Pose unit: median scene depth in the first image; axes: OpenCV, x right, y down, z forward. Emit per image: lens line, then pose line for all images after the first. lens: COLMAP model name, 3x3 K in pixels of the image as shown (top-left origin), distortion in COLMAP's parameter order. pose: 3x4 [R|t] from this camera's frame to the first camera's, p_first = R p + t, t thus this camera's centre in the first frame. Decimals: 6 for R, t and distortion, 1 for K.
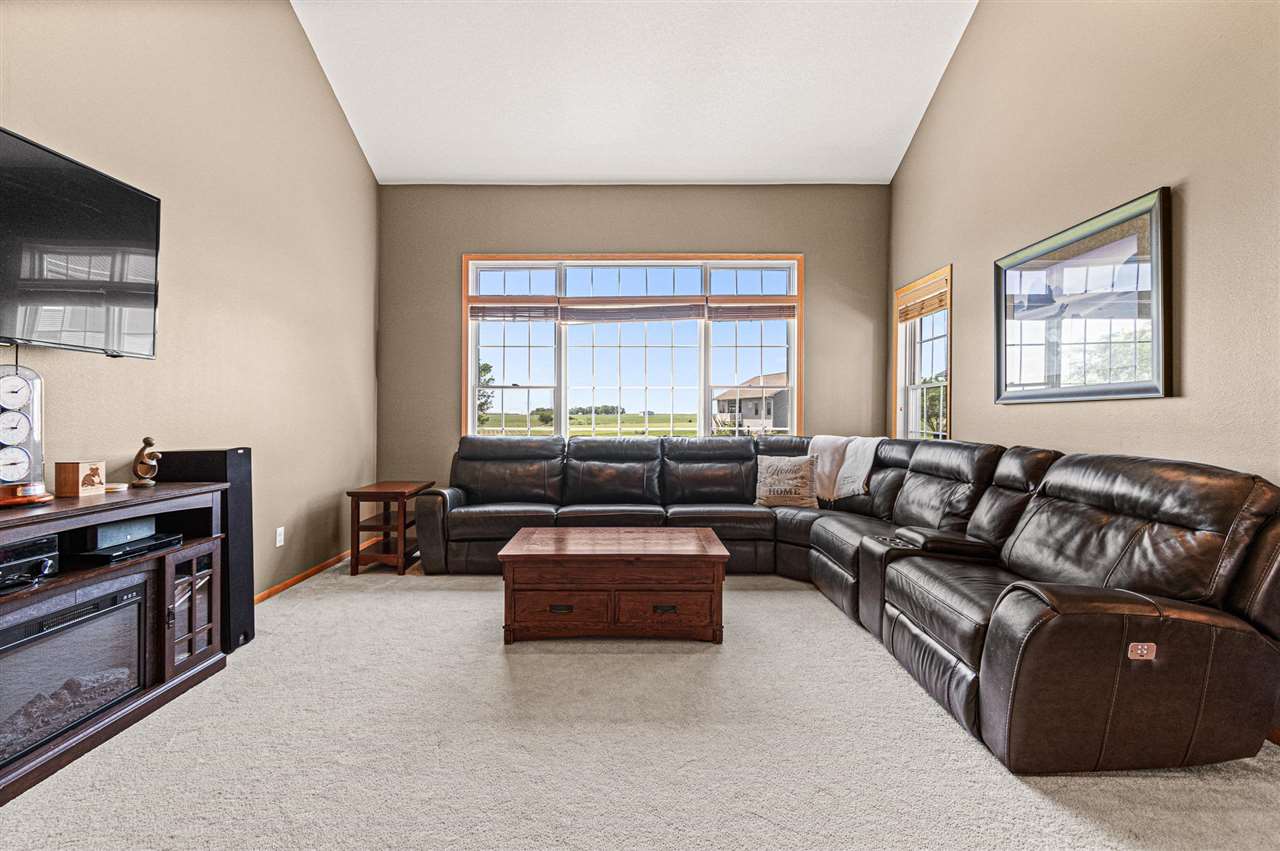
lens RADIAL K [[575.1, 0, 646.3], [0, 575.1, 413.2], [0, 0, 1]] dist [0.001230, 0.000019]
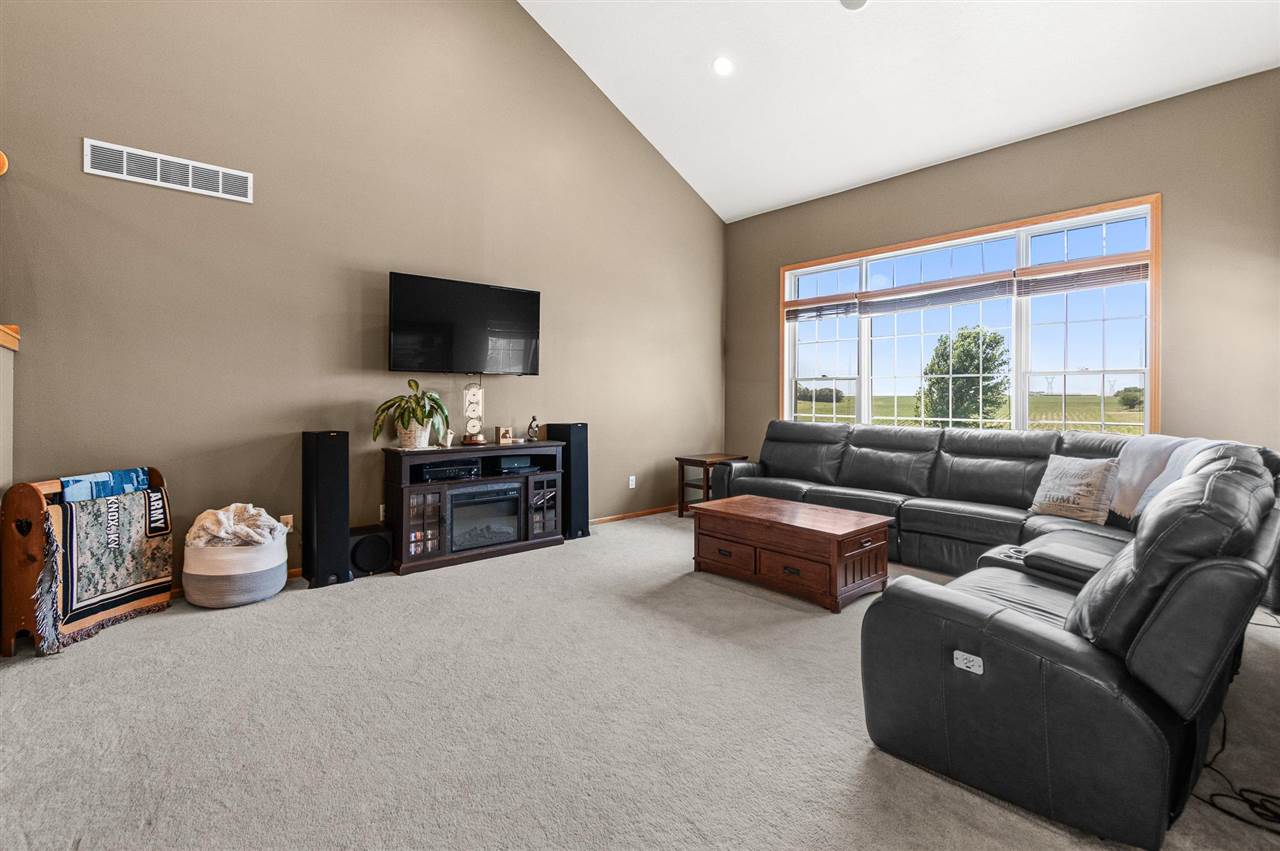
lens RADIAL K [[594.6, 0, 640.7], [0, 594.6, 389.3], [0, 0, 1]] dist [0.005195, 0.000279]
pose [[0.663174, -0.008129, -0.748421, 0.723044], [0.000779, 0.999948, -0.010171, -0.022437], [0.748465, 0.006162, 0.663146, -0.051151]]
